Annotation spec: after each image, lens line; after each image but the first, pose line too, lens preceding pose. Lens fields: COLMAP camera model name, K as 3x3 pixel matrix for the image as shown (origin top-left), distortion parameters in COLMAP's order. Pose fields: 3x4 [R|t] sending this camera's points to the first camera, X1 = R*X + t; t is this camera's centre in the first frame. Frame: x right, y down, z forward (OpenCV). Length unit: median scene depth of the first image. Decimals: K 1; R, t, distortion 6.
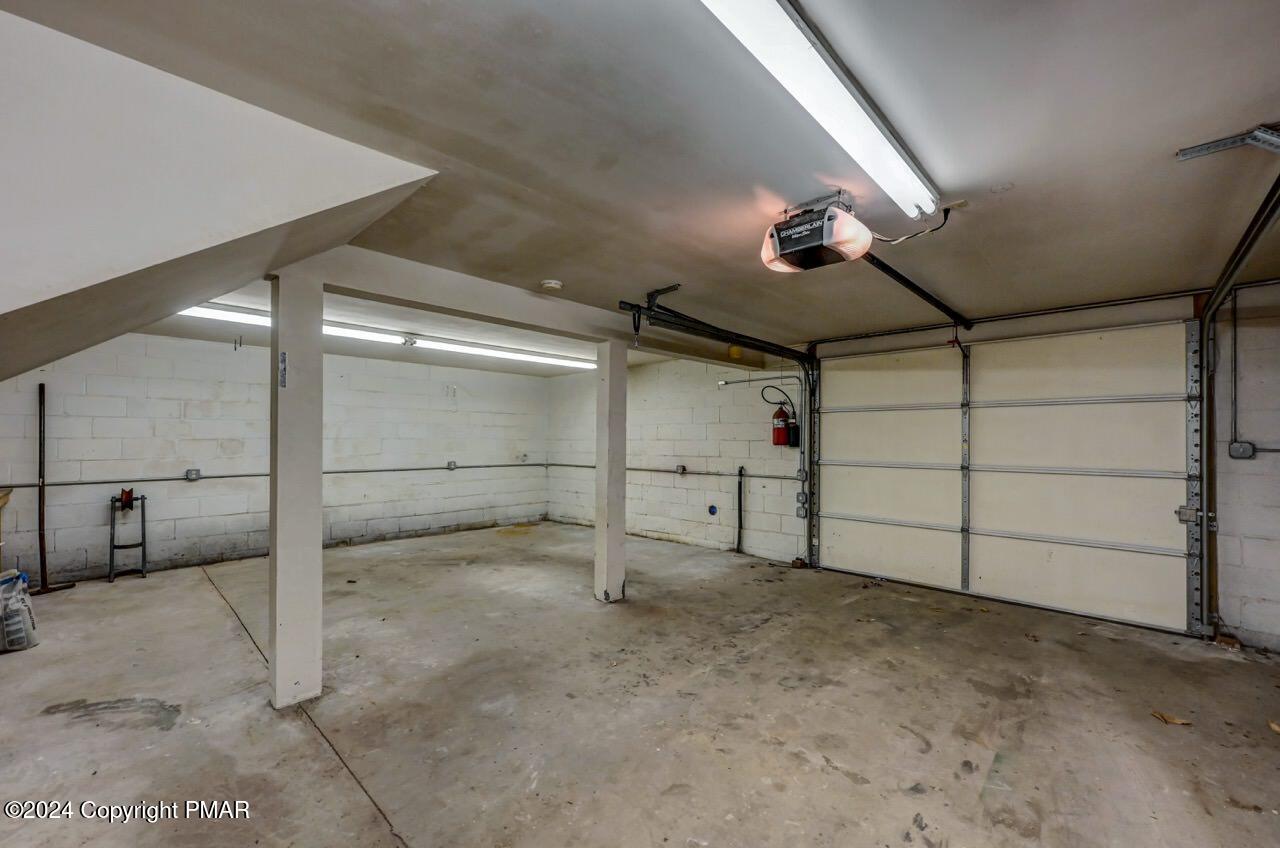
lens RADIAL K [[507.6, 0, 644.4], [0, 507.6, 428.4], [0, 0, 1]] dist [-0.000532, 0.000029]
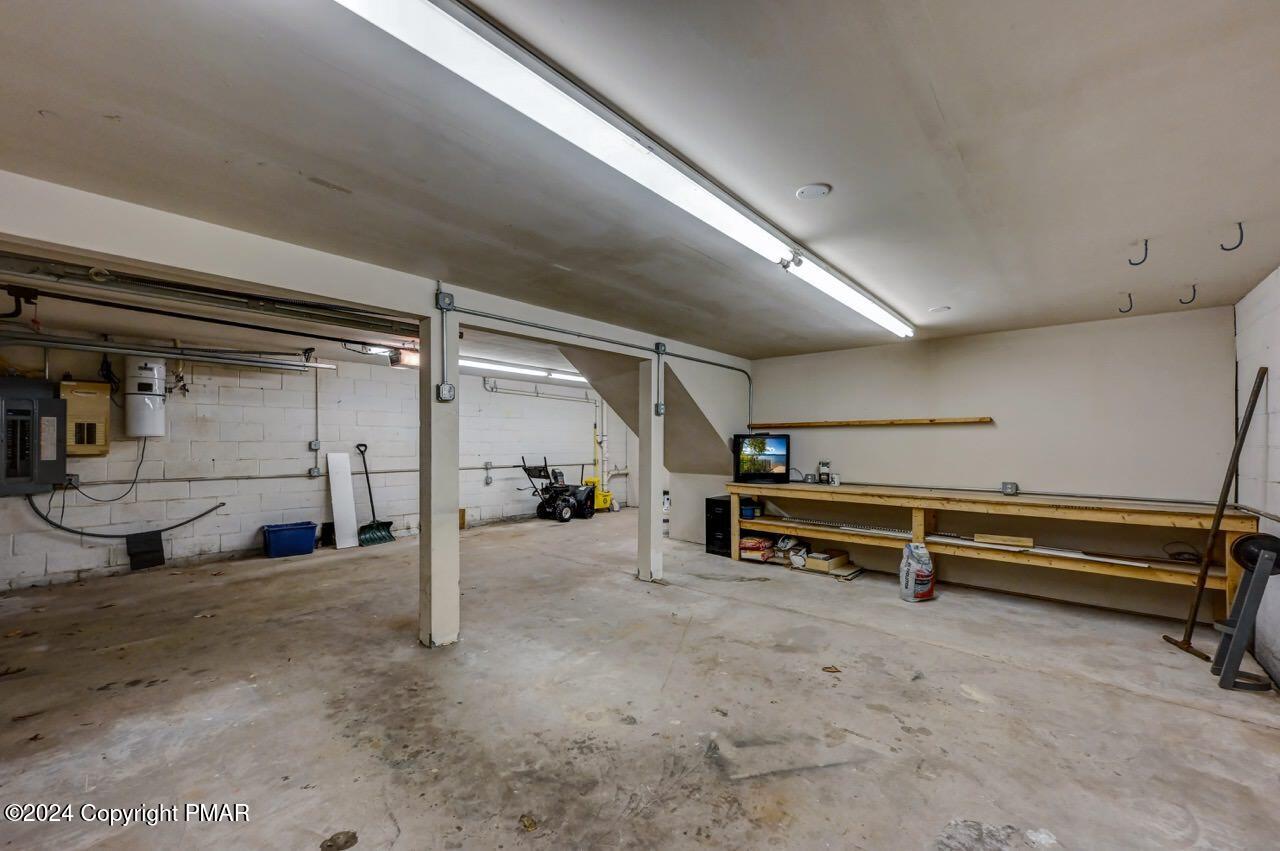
lens RADIAL K [[507.6, 0, 644.4], [0, 507.6, 429.9], [0, 0, 1]] dist [-0.000532, 0.000029]
pose [[-0.998115, -0.008368, -0.060801, -0.348769], [-0.005426, 0.998814, -0.048395, 0.039256], [0.061134, -0.047974, -0.996976, 1.882406]]
